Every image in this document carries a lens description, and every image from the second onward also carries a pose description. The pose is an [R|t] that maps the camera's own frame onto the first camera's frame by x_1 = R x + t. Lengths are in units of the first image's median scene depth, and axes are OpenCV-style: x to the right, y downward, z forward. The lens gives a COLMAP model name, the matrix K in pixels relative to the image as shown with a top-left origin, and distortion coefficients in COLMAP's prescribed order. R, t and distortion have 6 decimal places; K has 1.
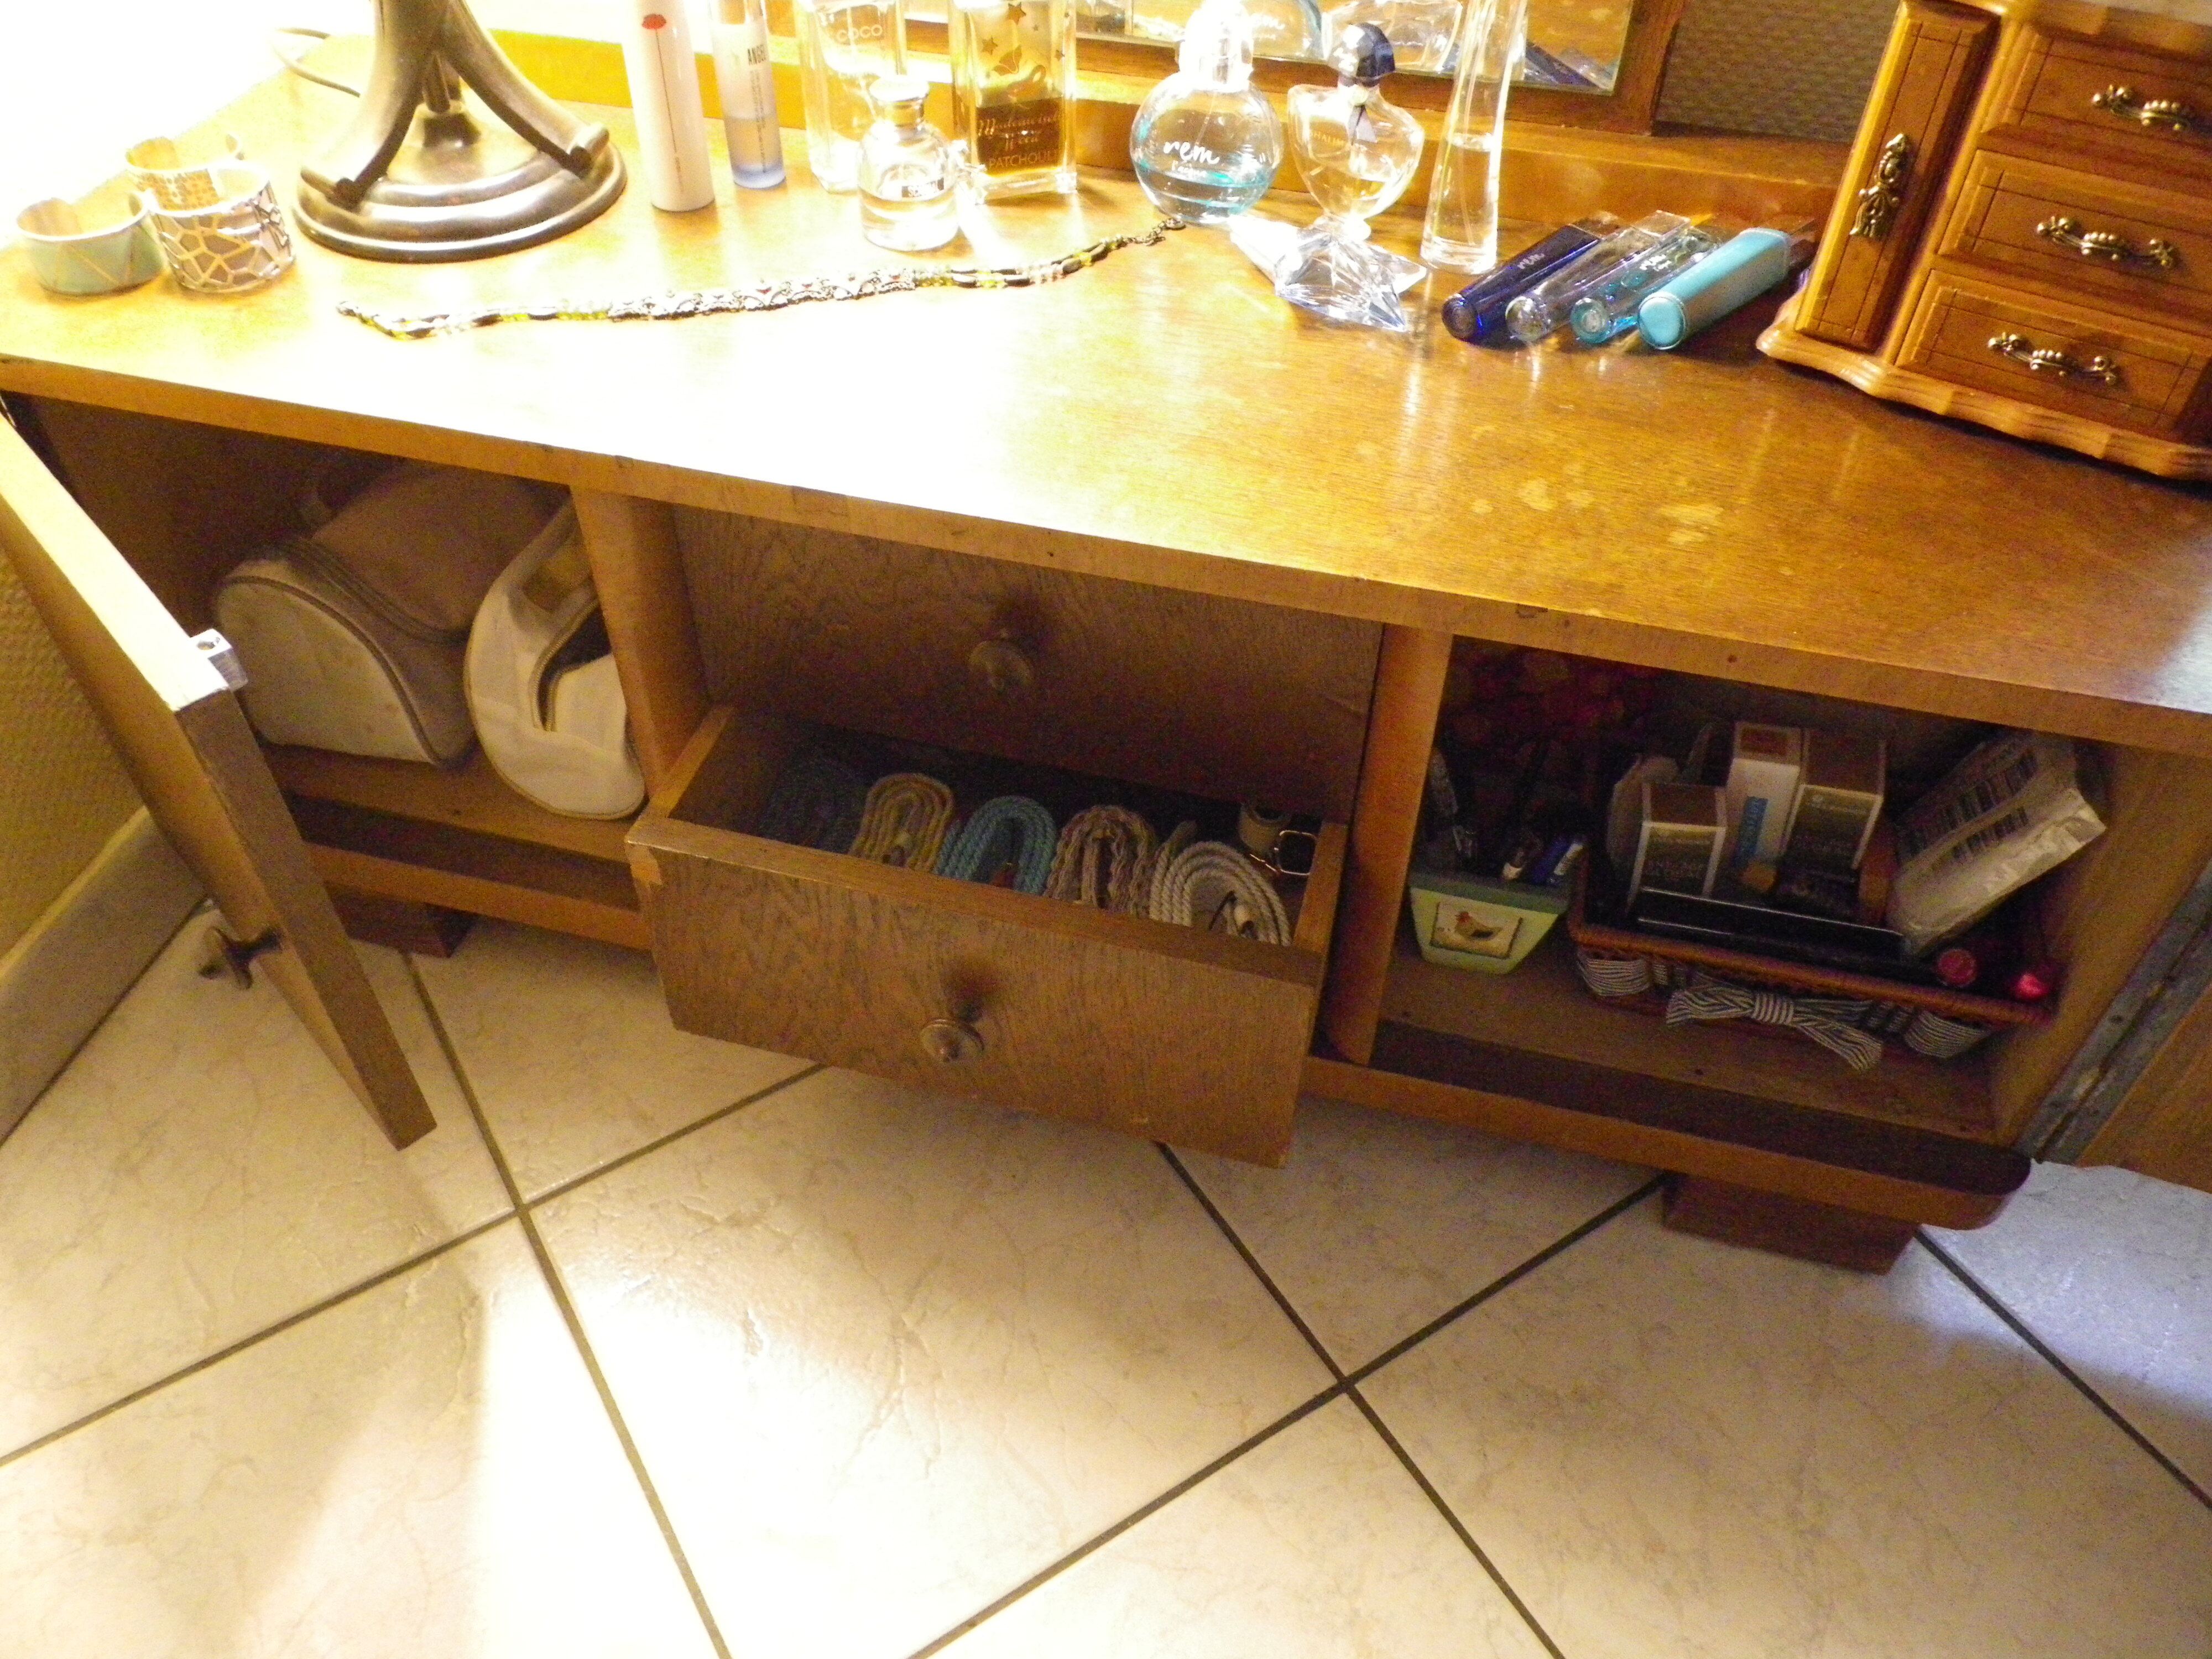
lens RADIAL K [[1661.5, 0, 1106.0], [0, 1661.5, 829.5], [0, 0, 1]] dist [-0.000652, -0.002822]
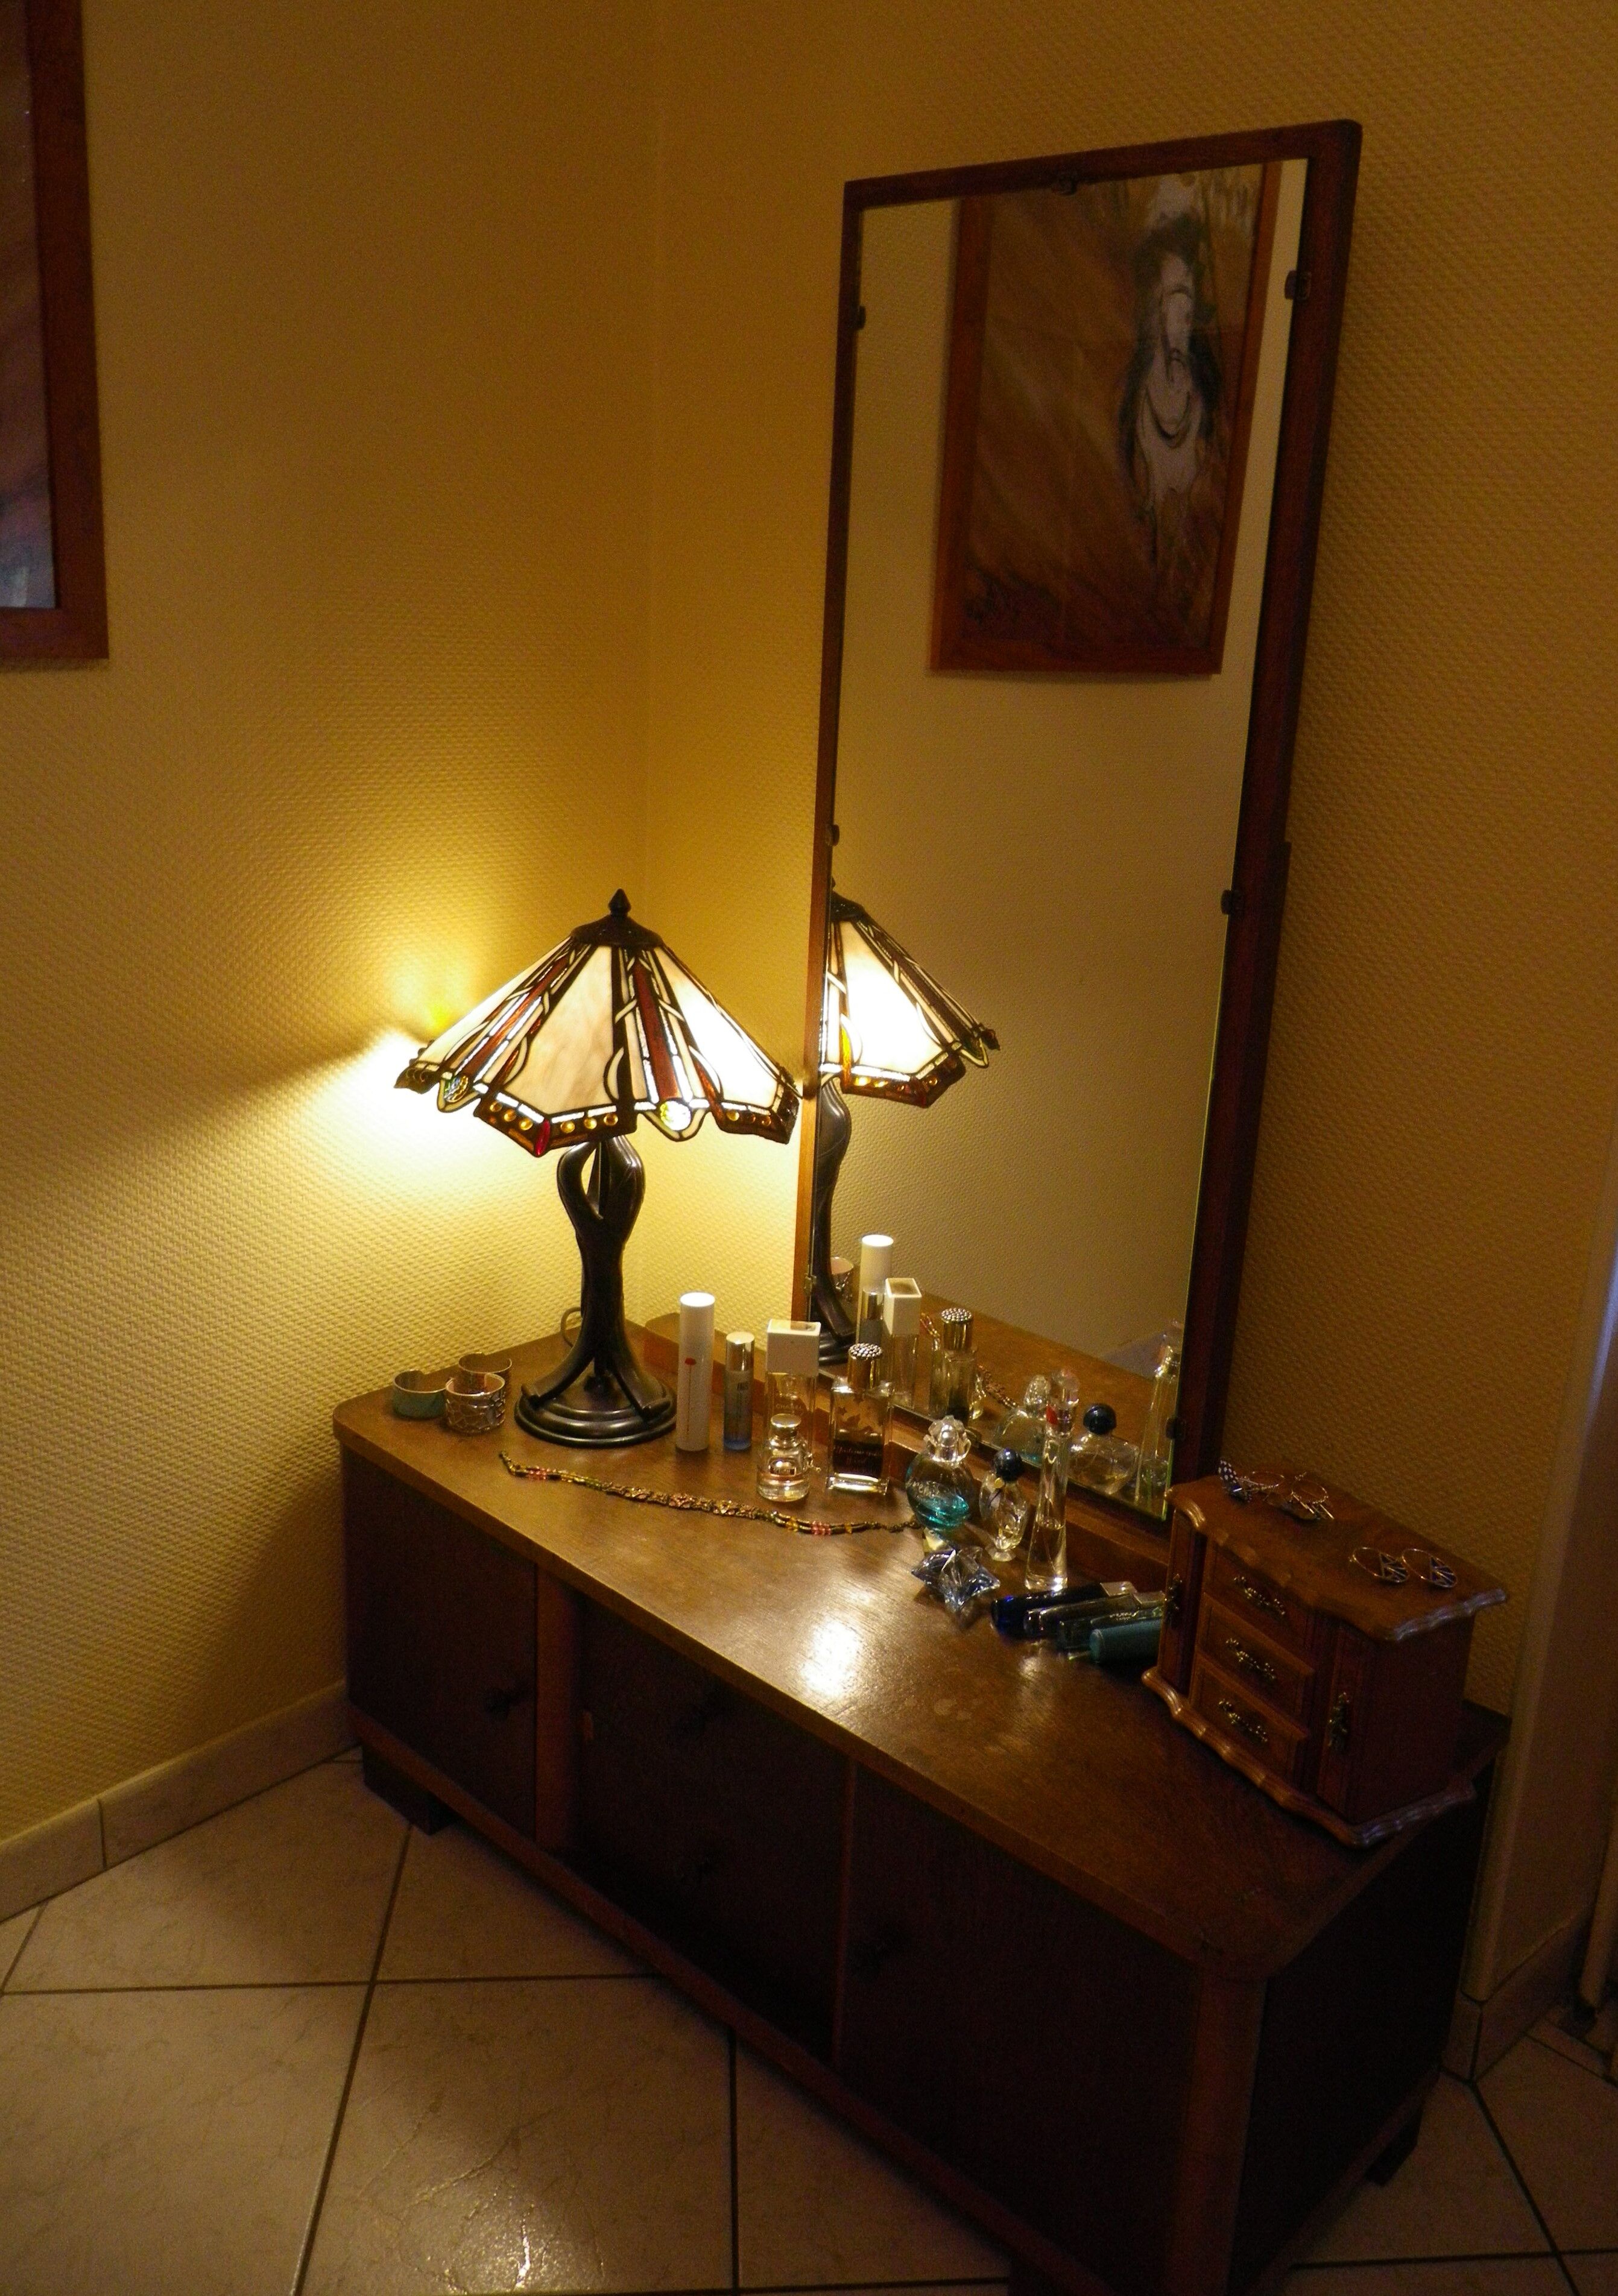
lens RADIAL K [[1831.6, 0, 841.0], [0, 1831.6, 1119.1], [0, 0, 1]] dist [-0.000439, -0.003340]
pose [[0.879330, 0.159695, -0.448639, 0.804873], [-0.364840, 0.831389, -0.419147, 0.122754], [0.306058, 0.532250, 0.789328, -0.810123]]
